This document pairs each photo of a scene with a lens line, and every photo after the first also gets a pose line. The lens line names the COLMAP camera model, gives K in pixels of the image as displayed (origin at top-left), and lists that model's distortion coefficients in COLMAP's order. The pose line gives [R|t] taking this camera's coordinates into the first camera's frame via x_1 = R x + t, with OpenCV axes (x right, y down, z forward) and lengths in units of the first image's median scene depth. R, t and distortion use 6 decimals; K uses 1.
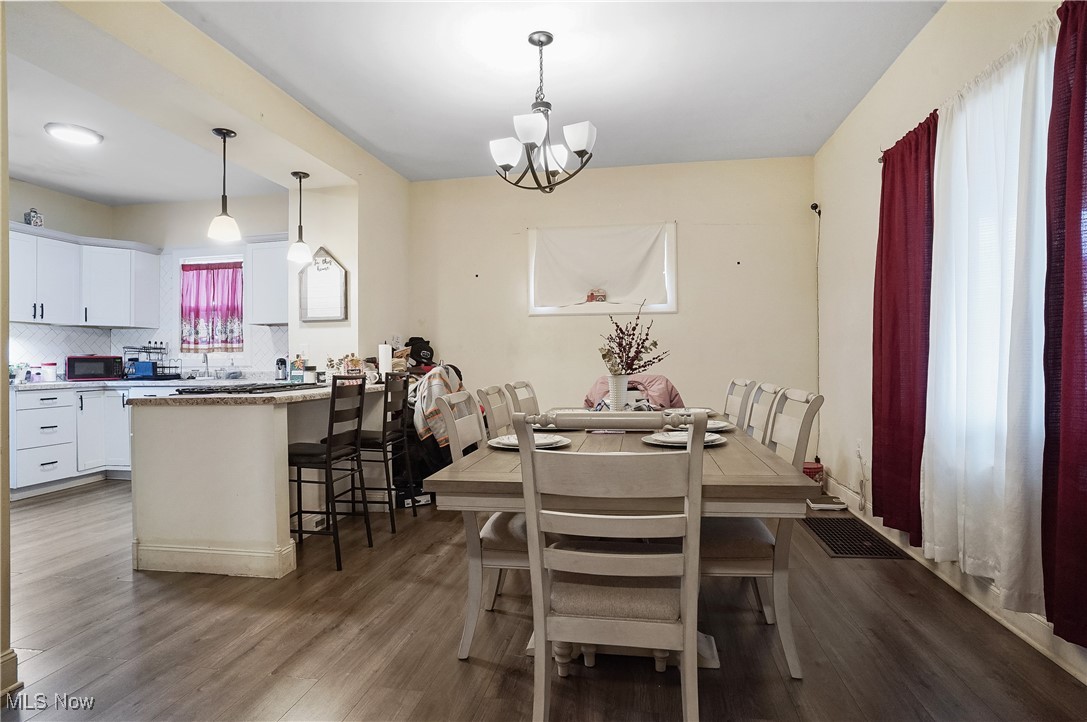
lens RADIAL K [[602.1, 0, 544.6], [0, 602.1, 353.0], [0, 0, 1]] dist [-0.065015, 0.044717]
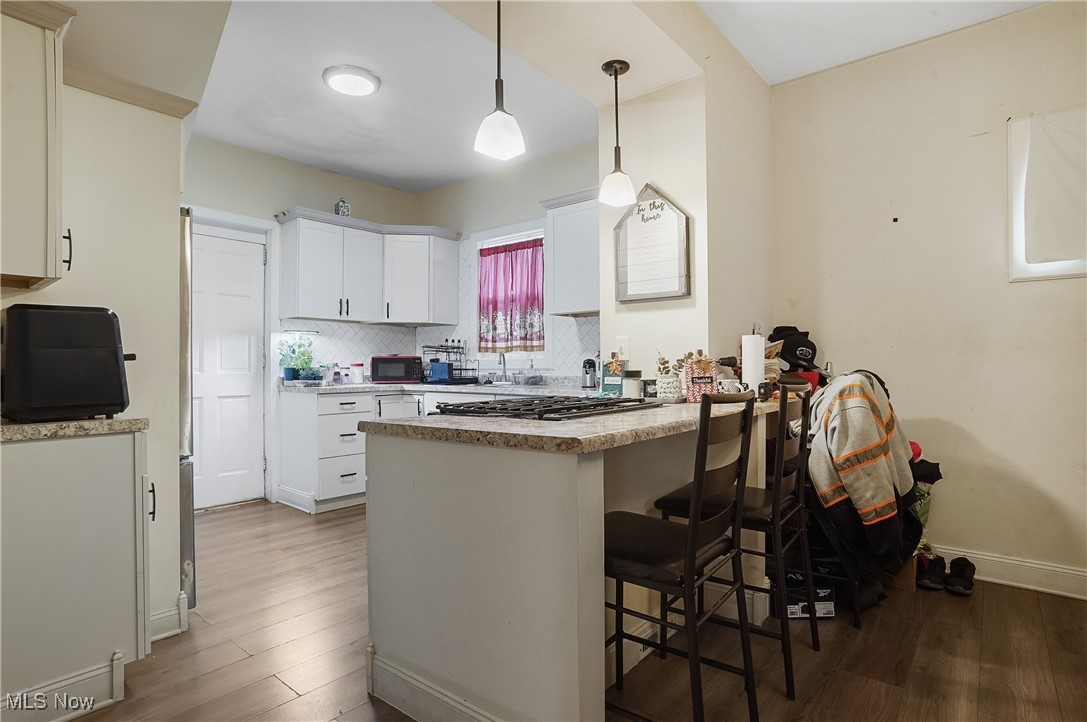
lens RADIAL K [[567.4, 0, 547.8], [0, 567.4, 358.8], [0, 0, 1]] dist [-0.047617, -0.000318]
pose [[0.884372, 0.001884, -0.466779, -0.158214], [0.000041, 0.999992, 0.004113, 0.005831], [0.466782, -0.003656, 0.884365, 0.351613]]
